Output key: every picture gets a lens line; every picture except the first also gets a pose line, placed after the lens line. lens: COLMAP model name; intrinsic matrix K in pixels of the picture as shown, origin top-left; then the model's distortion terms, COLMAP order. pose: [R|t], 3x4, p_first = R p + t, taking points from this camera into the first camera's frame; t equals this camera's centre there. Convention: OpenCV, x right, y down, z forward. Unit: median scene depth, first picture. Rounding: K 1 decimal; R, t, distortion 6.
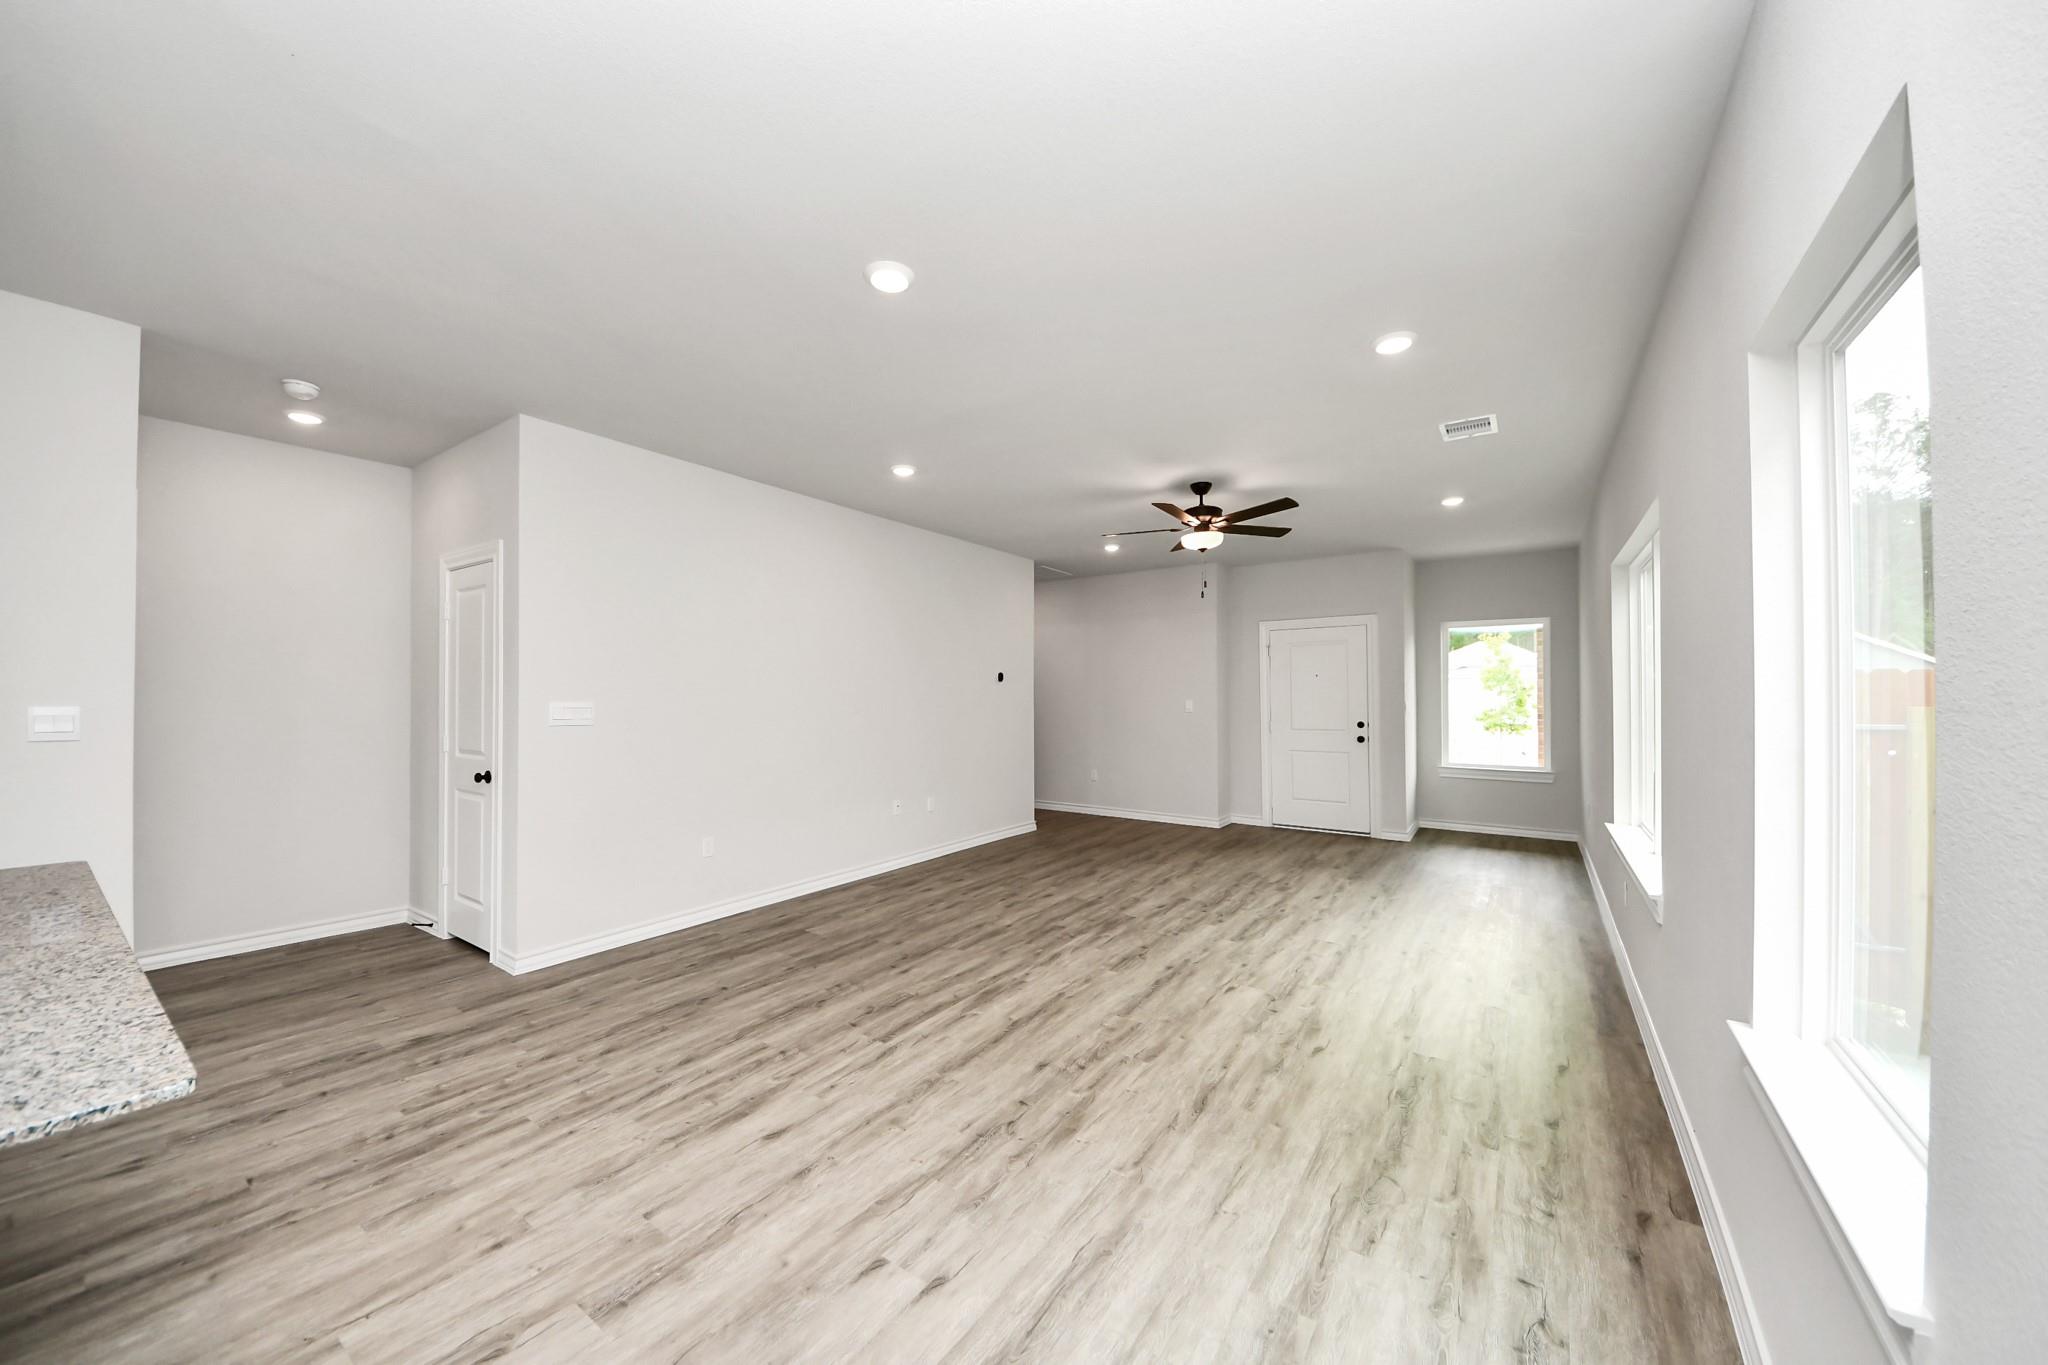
lens RADIAL K [[722.1, 0, 1014.7], [0, 722.1, 687.7], [0, 0, 1]] dist [0.048775, -0.027886]
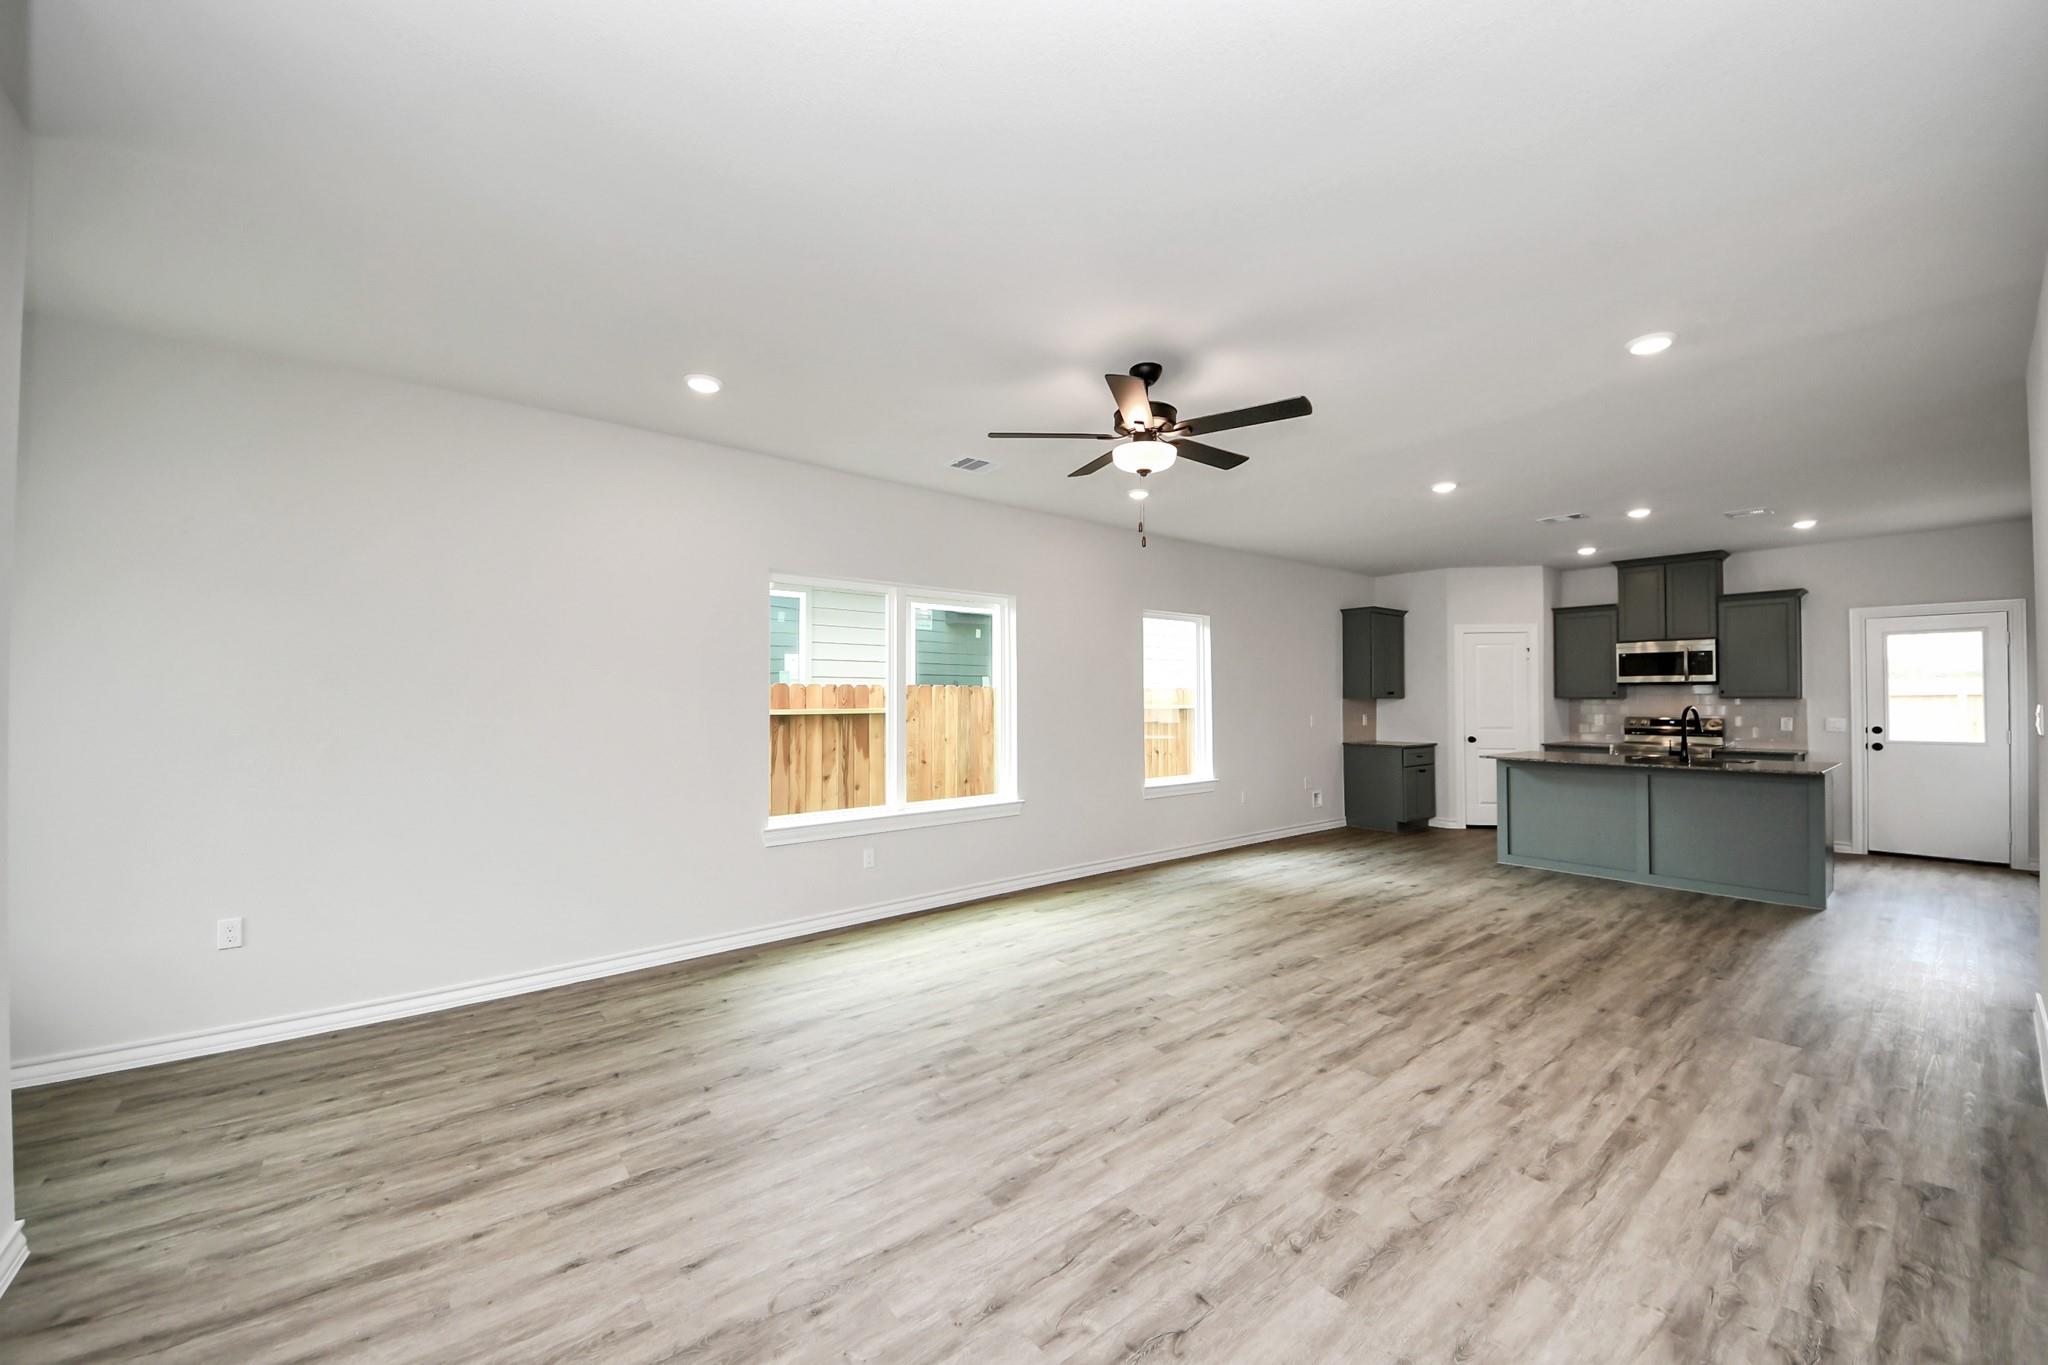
lens RADIAL K [[763.2, 0, 1019.7], [0, 763.2, 684.8], [0, 0, 1]] dist [0.030127, -0.017024]
pose [[-0.959976, 0.004644, 0.280042, 0.200624], [-0.003581, 0.999577, -0.028851, 0.022426], [-0.280058, -0.028699, -0.959554, 1.892812]]
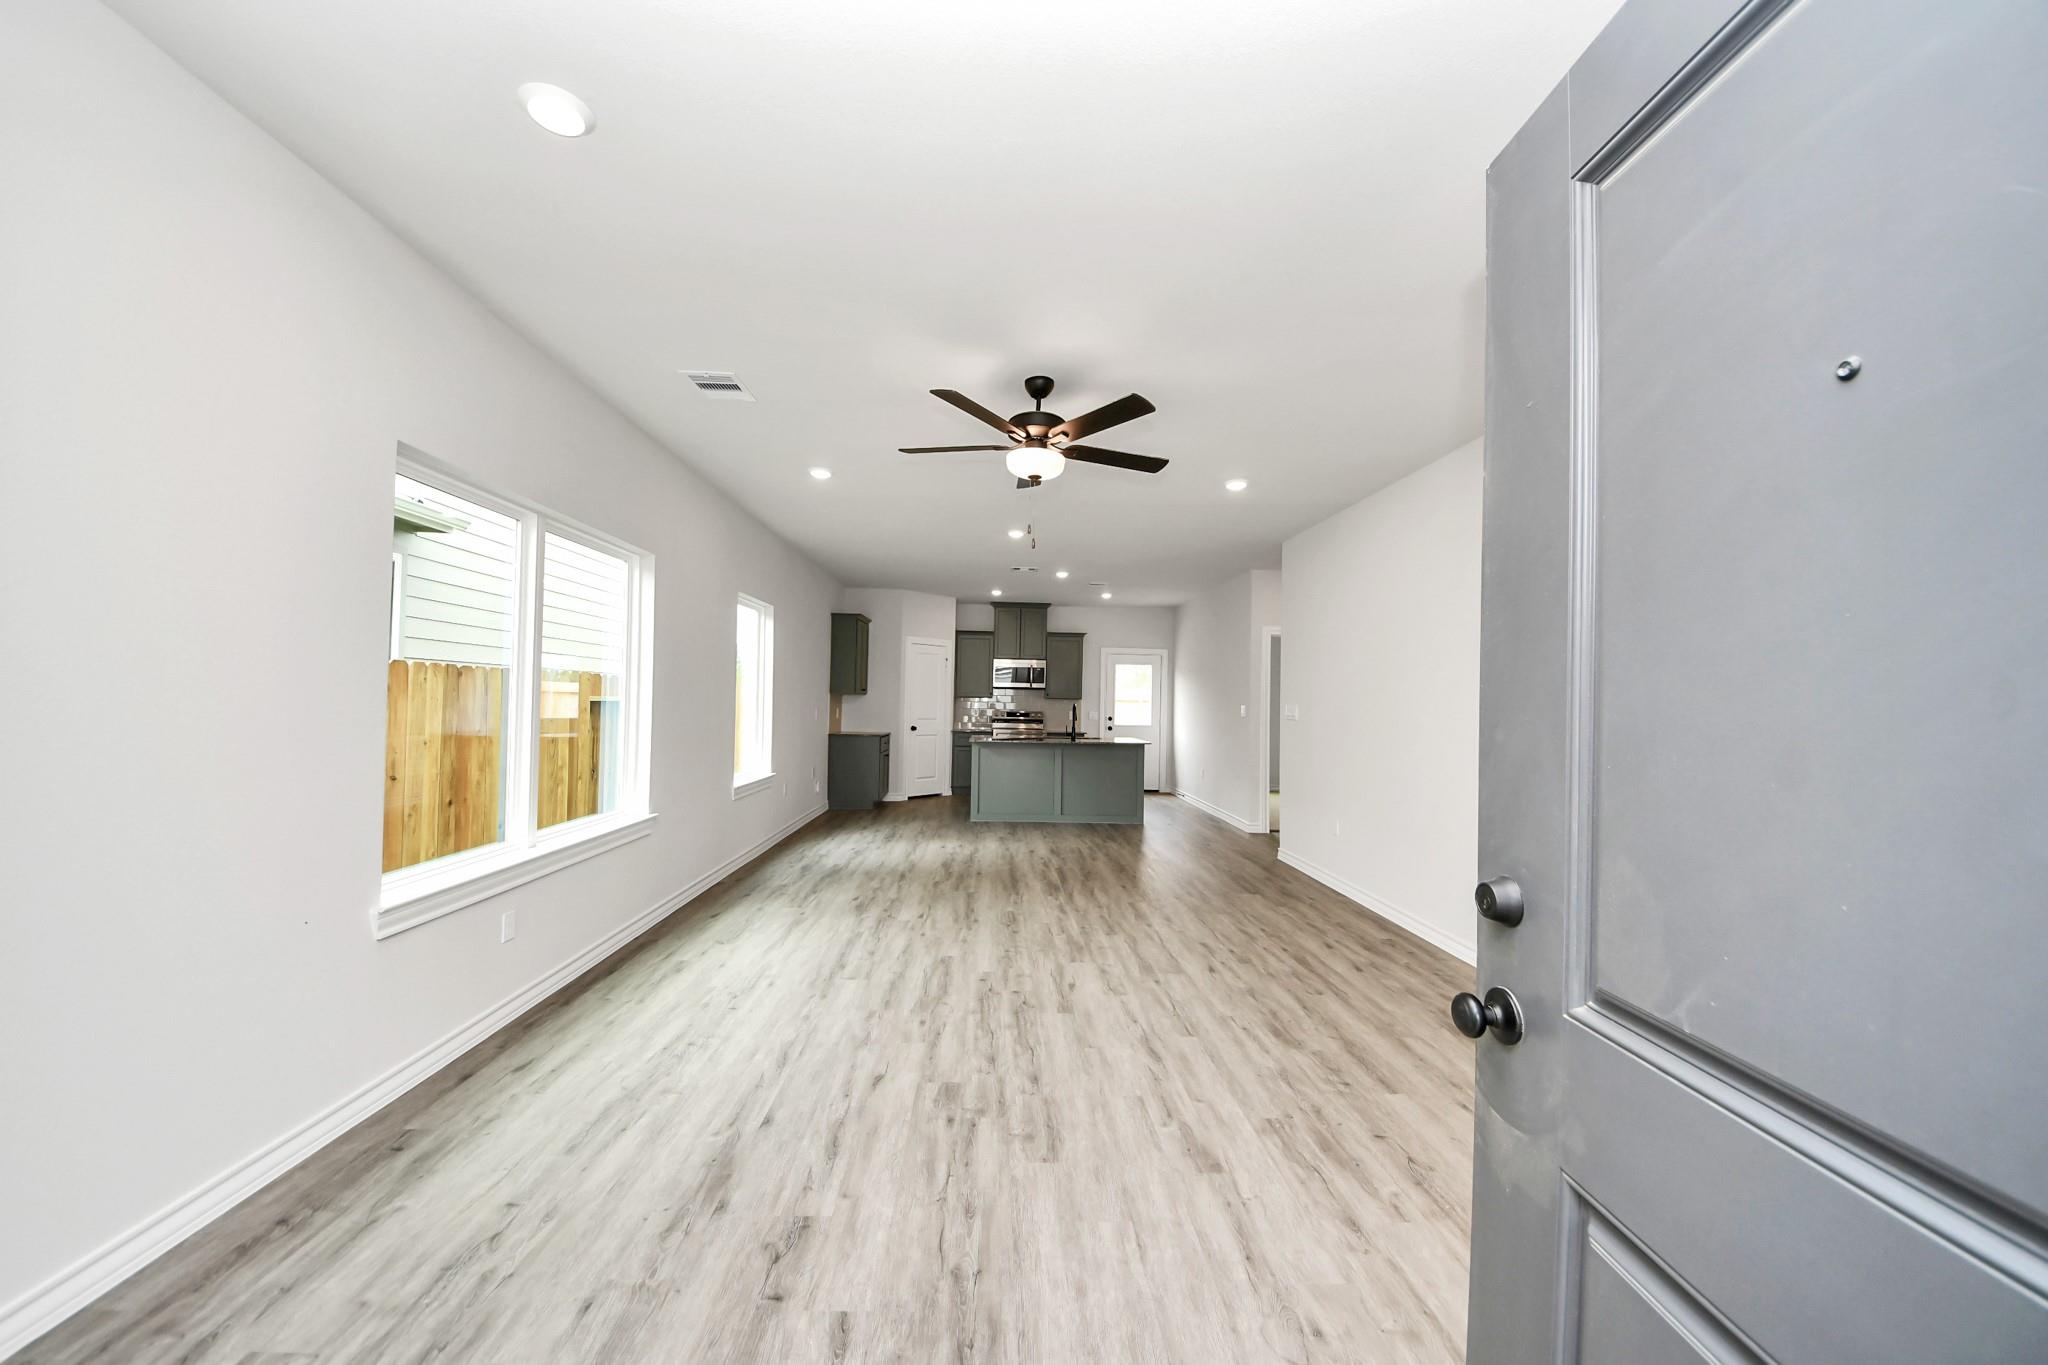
lens RADIAL K [[722.1, 0, 1014.7], [0, 722.1, 687.7], [0, 0, 1]] dist [0.048775, -0.027886]
pose [[-0.798944, -0.027098, -0.600794, 0.769367], [-0.012862, 0.999526, -0.027979, 0.030461], [0.601268, -0.014626, -0.798914, 1.730760]]
